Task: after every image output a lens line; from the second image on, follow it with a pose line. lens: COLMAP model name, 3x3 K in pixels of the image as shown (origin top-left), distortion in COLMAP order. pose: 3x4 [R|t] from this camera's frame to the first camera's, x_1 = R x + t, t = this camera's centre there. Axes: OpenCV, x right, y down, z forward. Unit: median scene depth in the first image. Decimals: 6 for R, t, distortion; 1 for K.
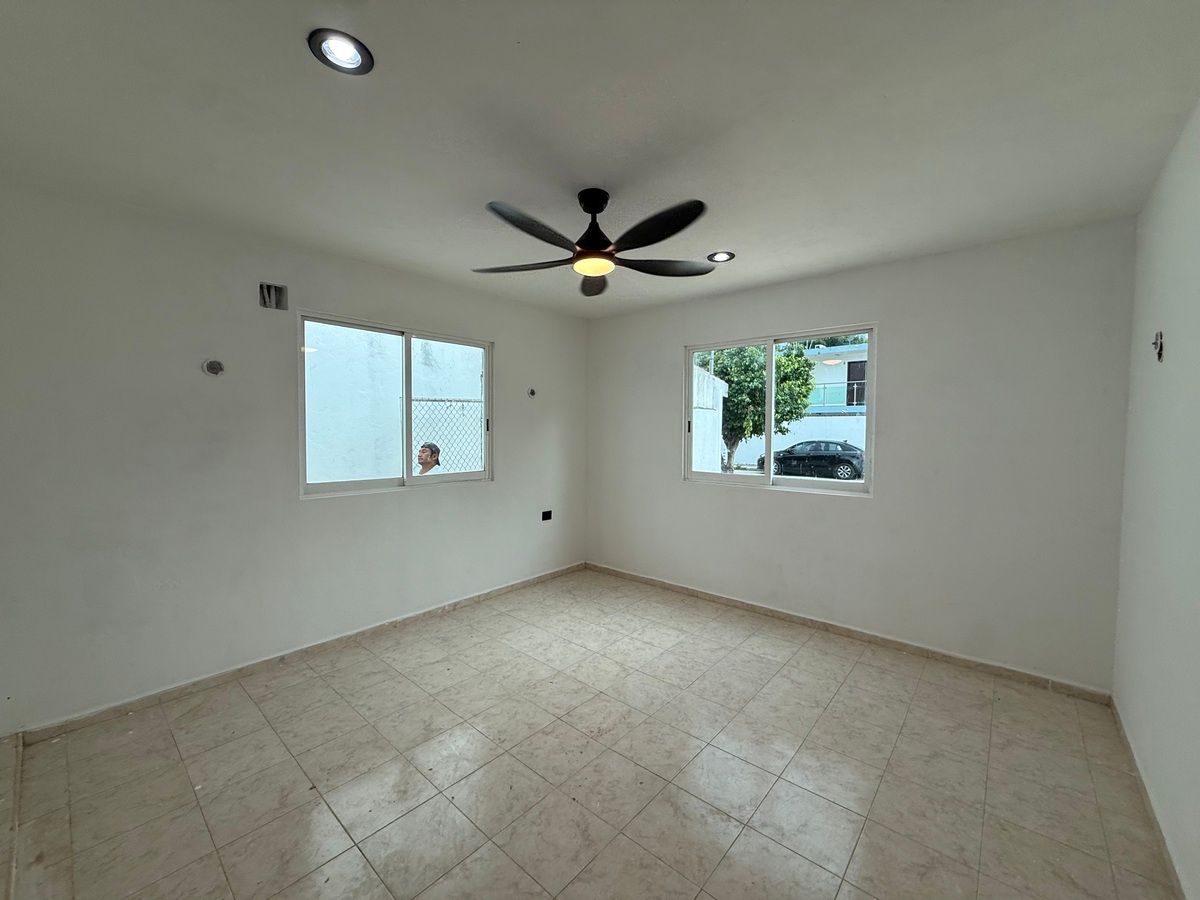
lens RADIAL K [[479.7, 0, 599.8], [0, 479.7, 449.2], [0, 0, 1]] dist [-0.003818, 0.001334]
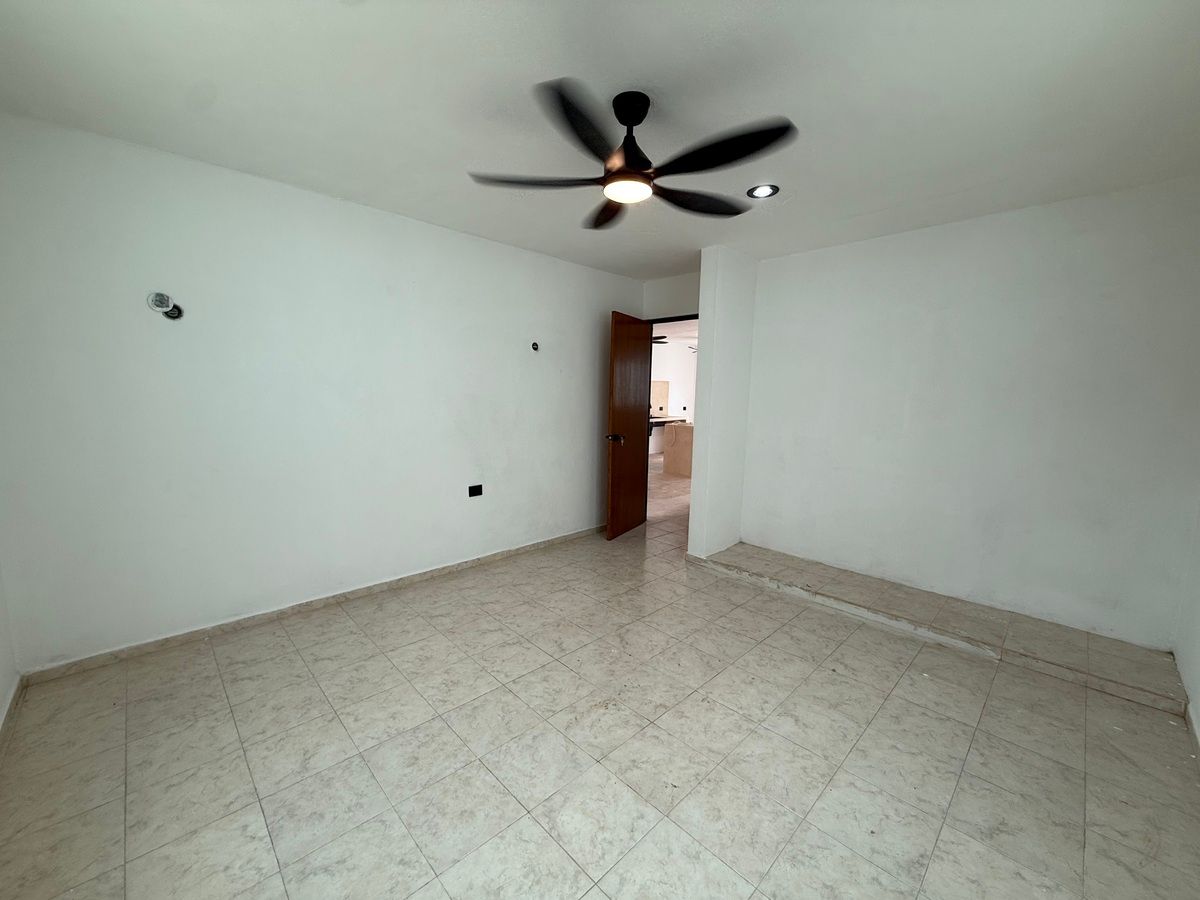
lens RADIAL K [[479.7, 0, 599.7], [0, 479.7, 450.0], [0, 0, 1]] dist [-0.003818, 0.001334]
pose [[-0.996491, -0.033016, 0.076914, -0.040151], [-0.020173, 0.986563, 0.162132, -0.056976], [-0.081233, 0.160012, -0.983767, 1.710531]]
